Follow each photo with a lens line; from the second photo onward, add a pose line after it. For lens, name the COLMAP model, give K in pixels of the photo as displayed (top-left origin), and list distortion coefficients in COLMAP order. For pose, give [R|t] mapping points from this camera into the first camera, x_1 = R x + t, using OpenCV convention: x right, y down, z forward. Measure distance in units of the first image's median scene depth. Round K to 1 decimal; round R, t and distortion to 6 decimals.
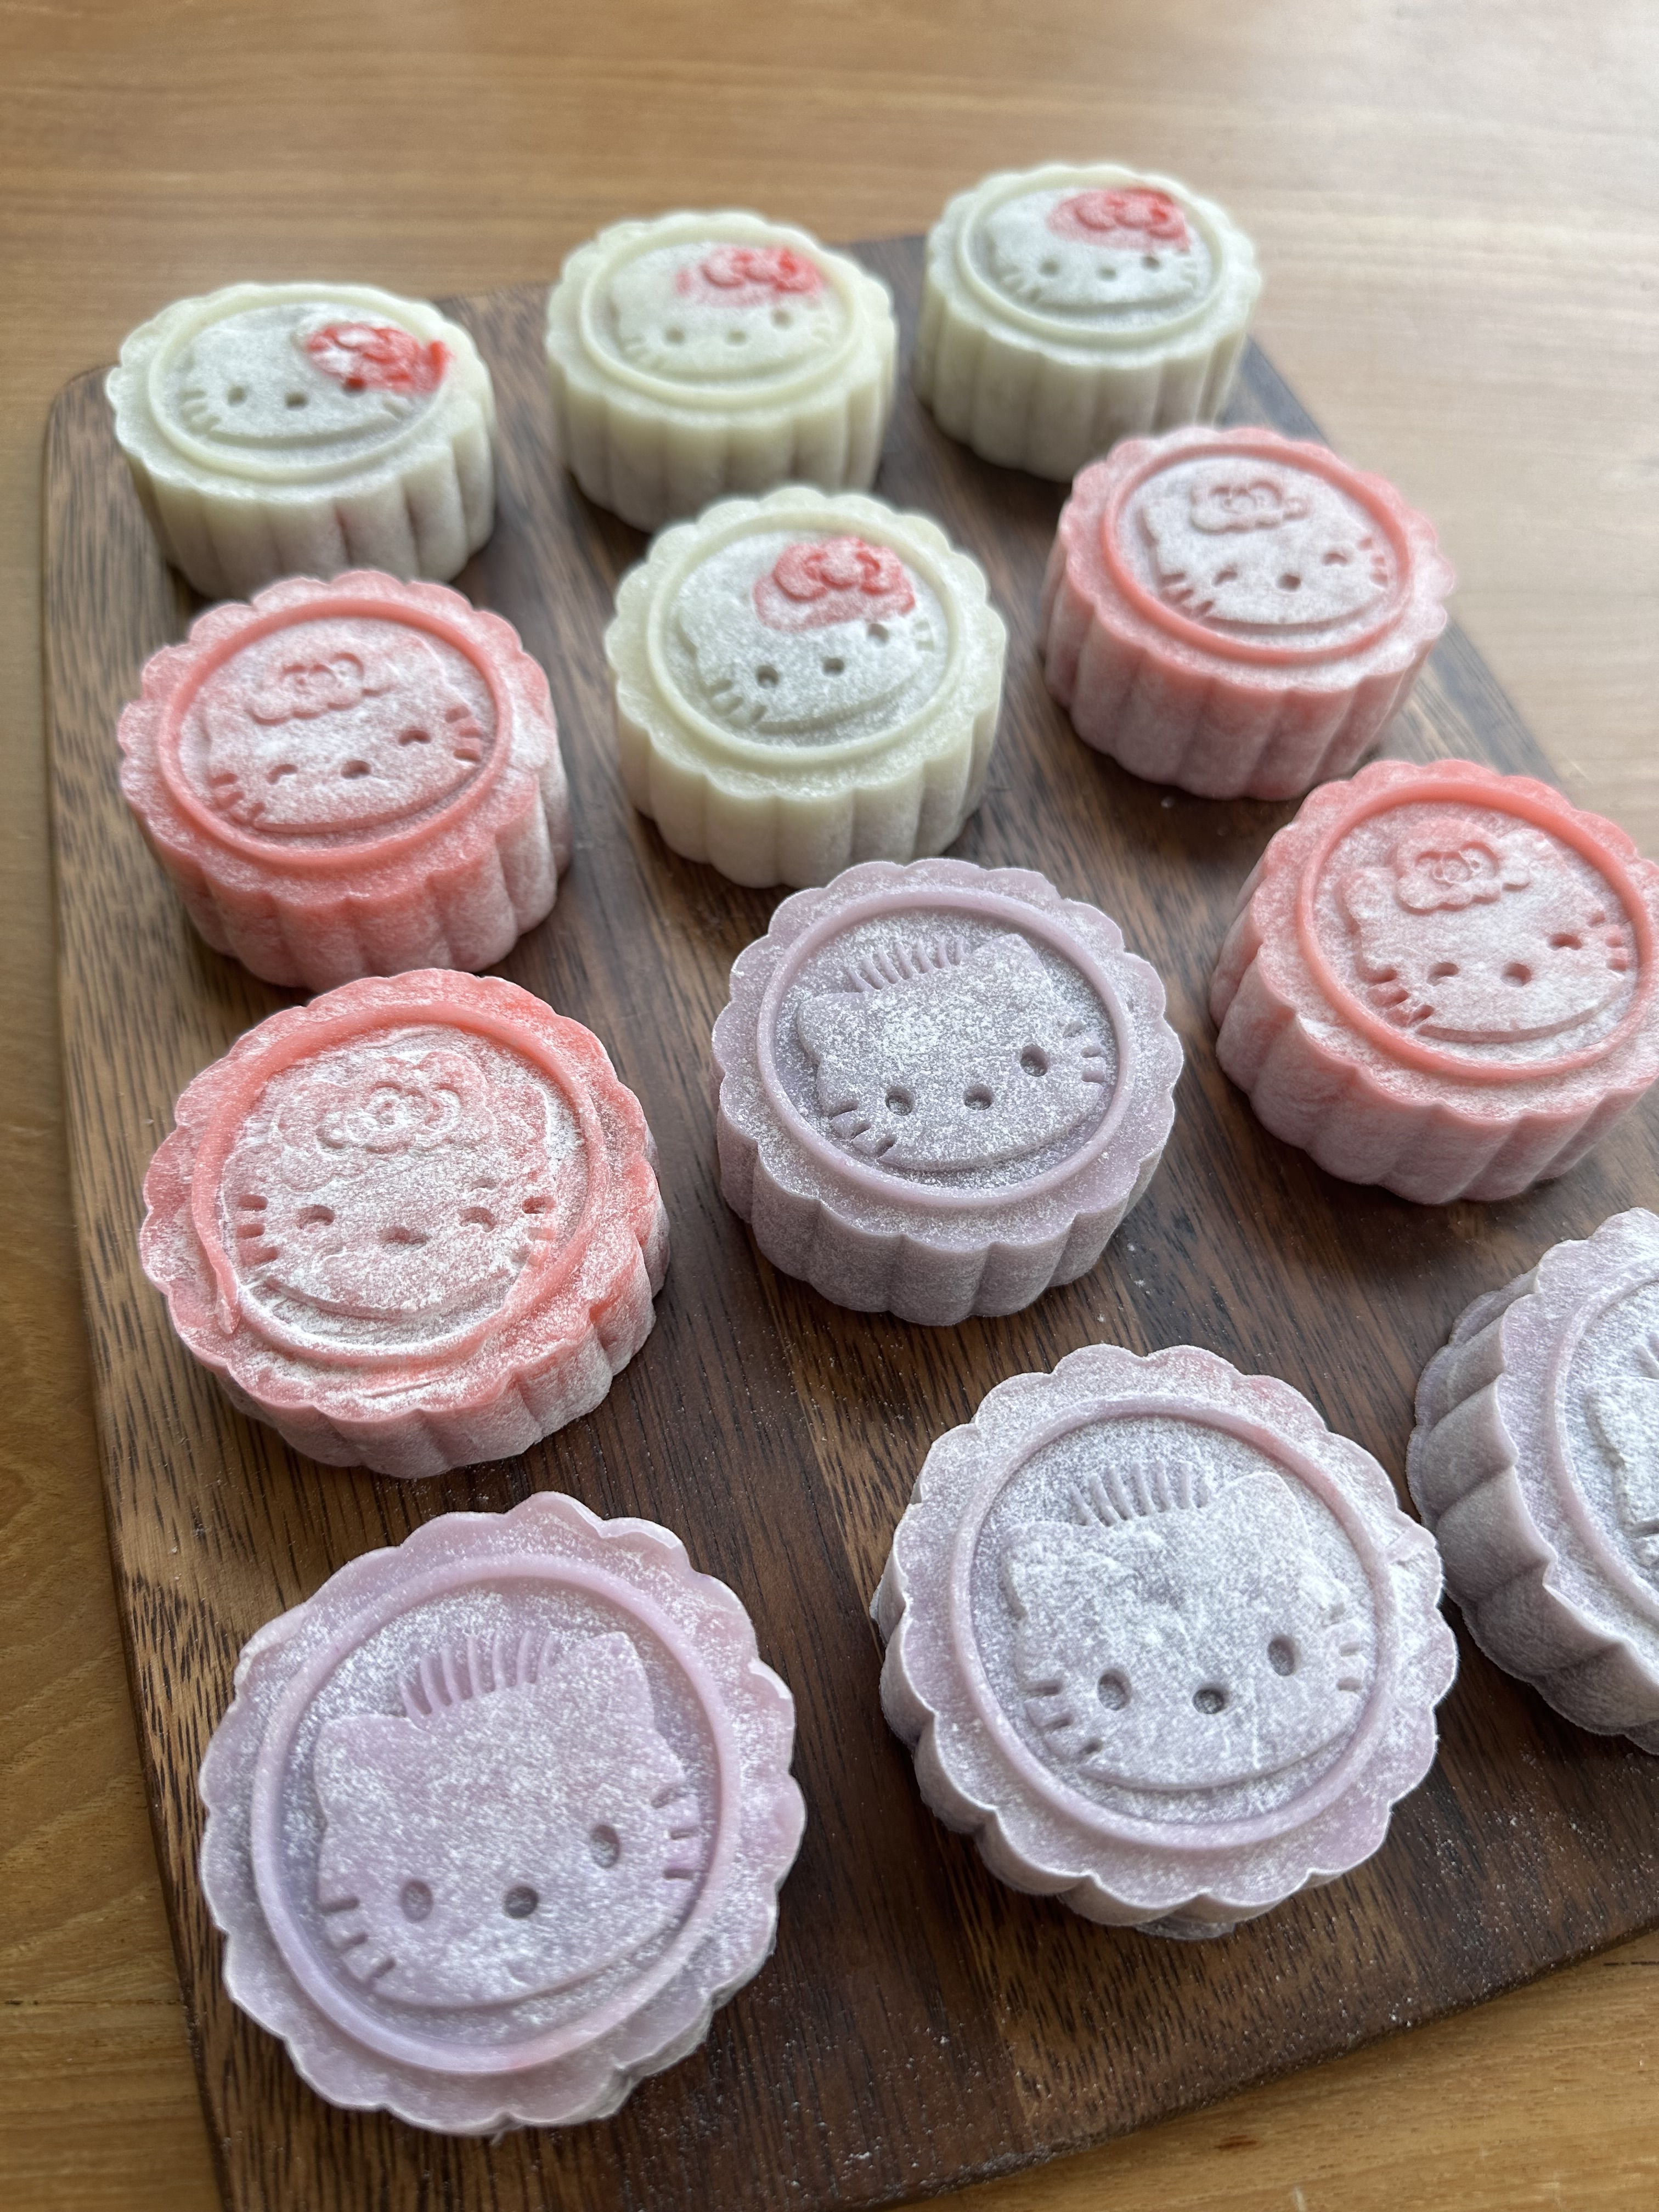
lens RADIAL K [[1553.7, 0, 823.8], [0, 1553.7, 1117.8], [0, 0, 1]] dist [0.005971, -0.048096]
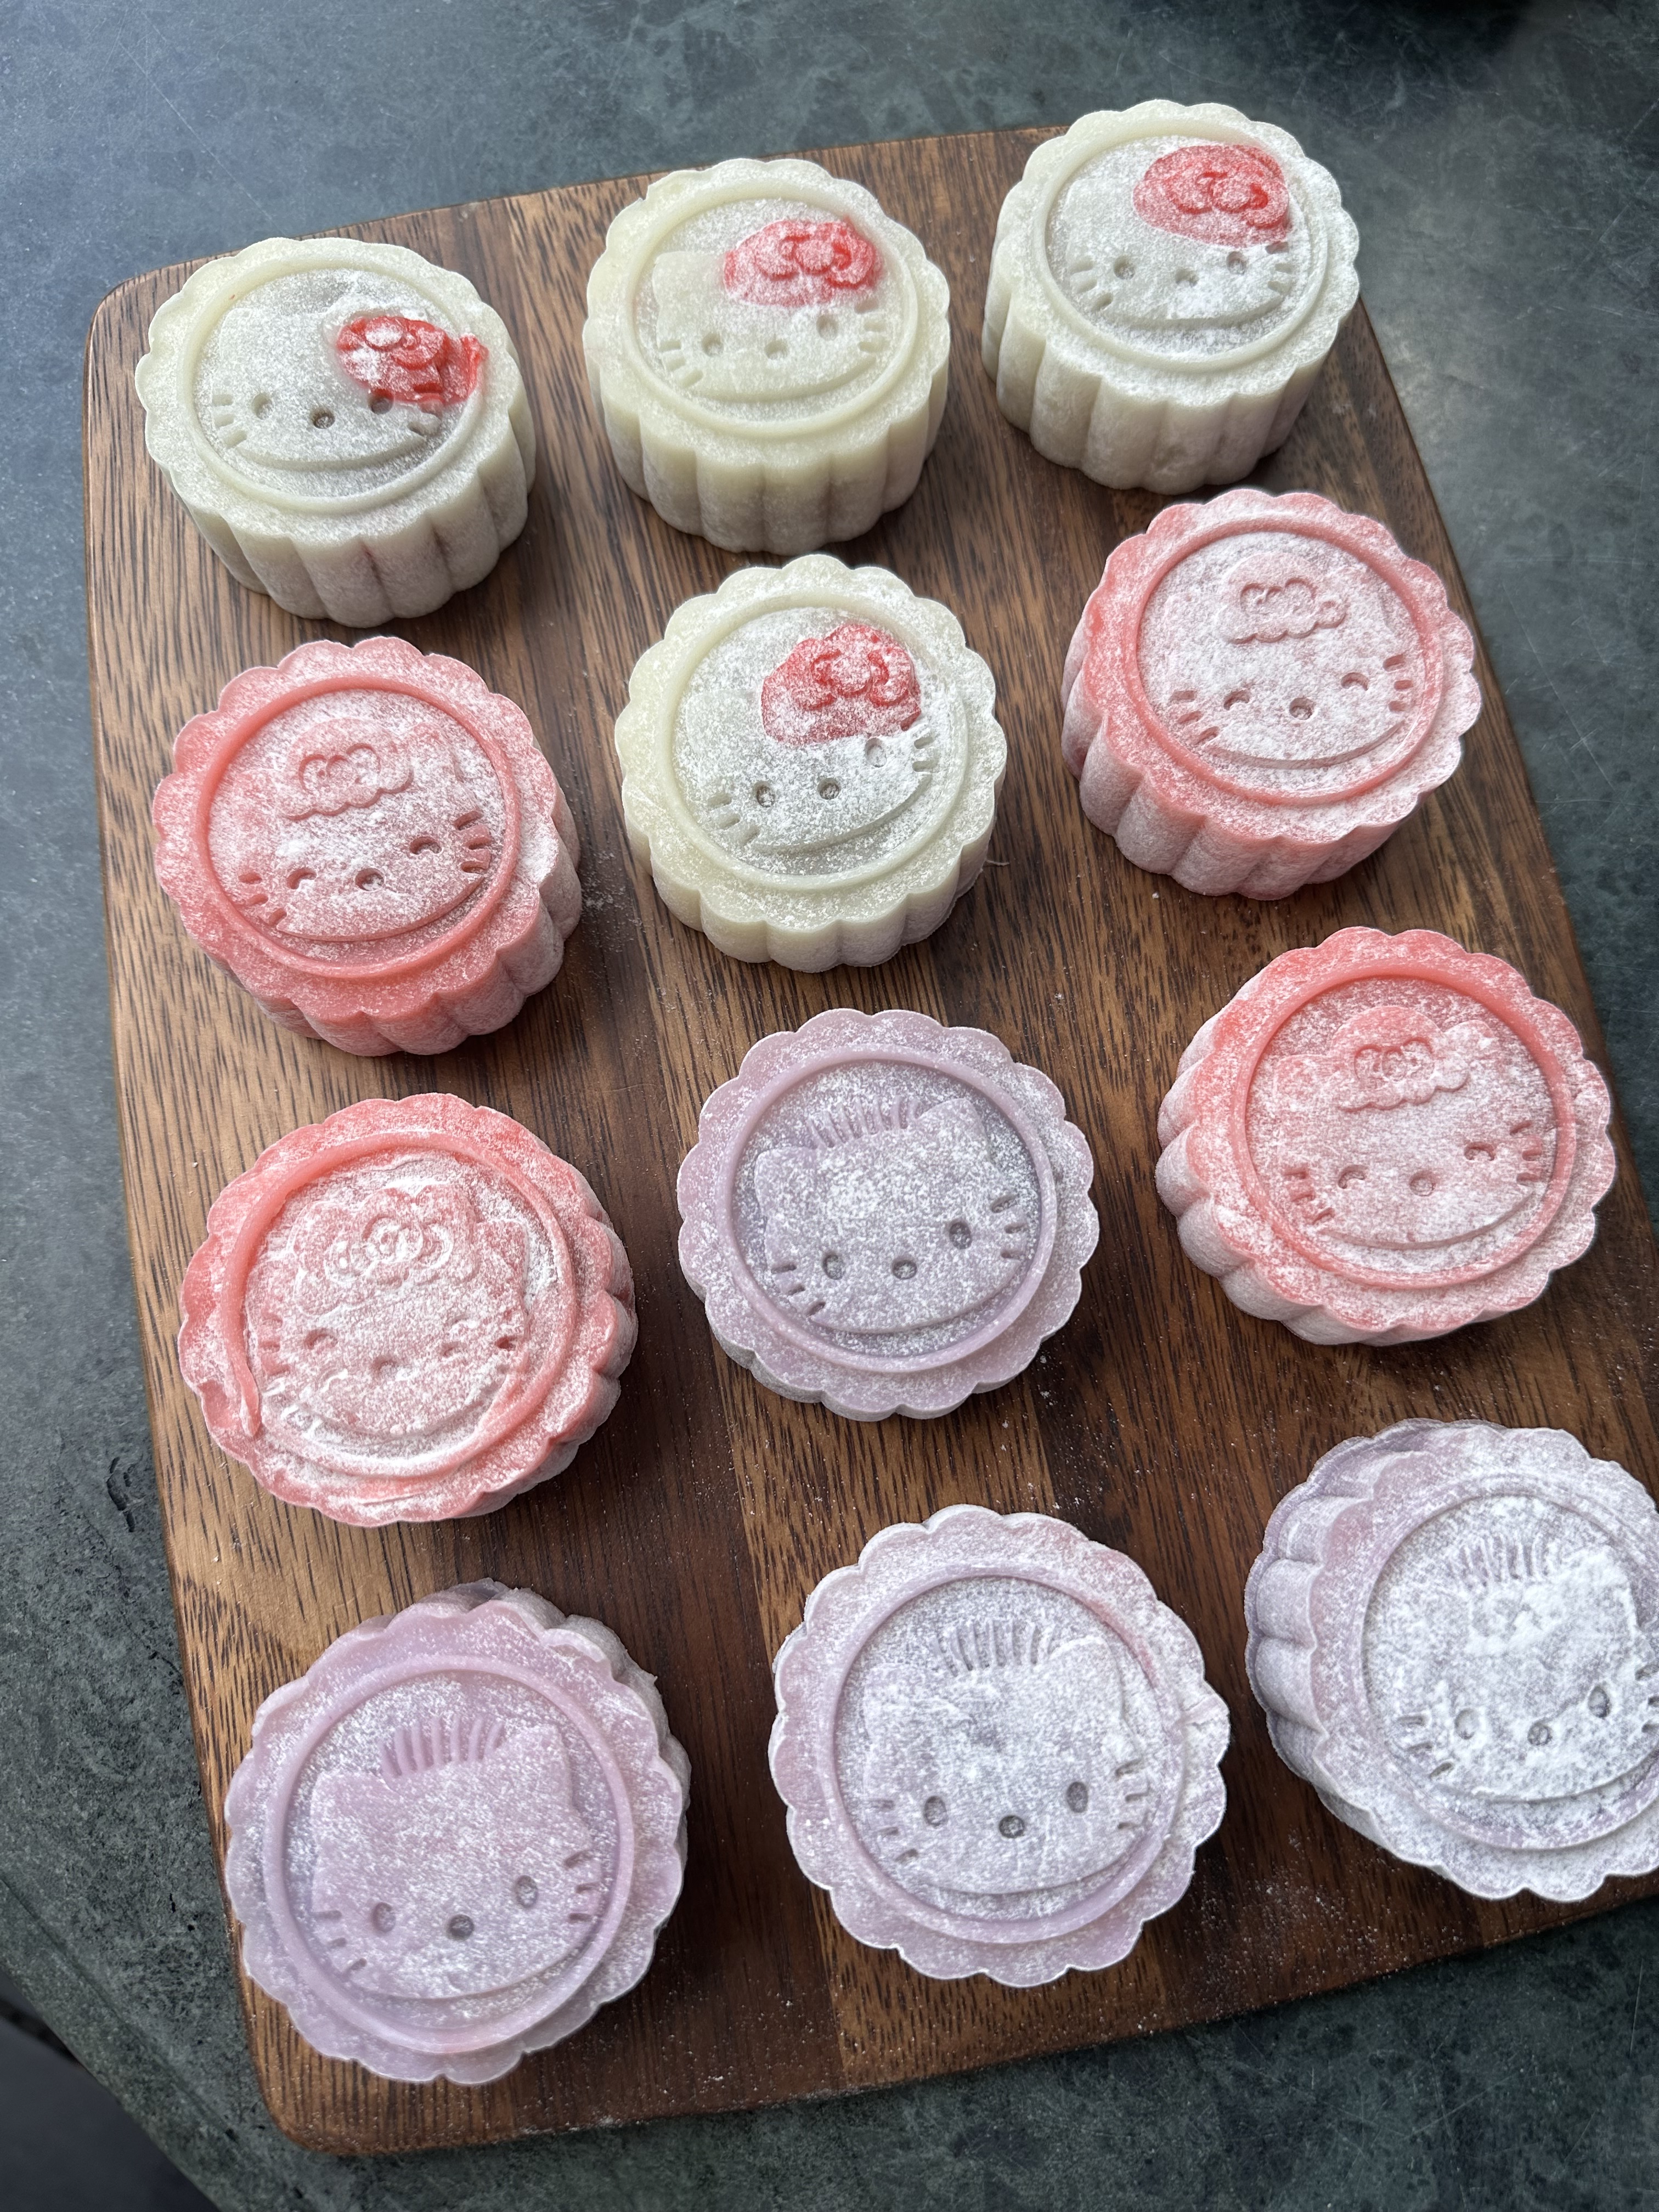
lens RADIAL K [[1553.7, 0, 821.5], [0, 1553.7, 1106.6], [0, 0, 1]] dist [0.005971, -0.048096]
pose [[0.993985, 0.094995, -0.054498, 0.088813], [-0.077151, 0.960553, 0.267181, -0.415435], [0.077729, -0.261369, 0.962104, -0.053081]]
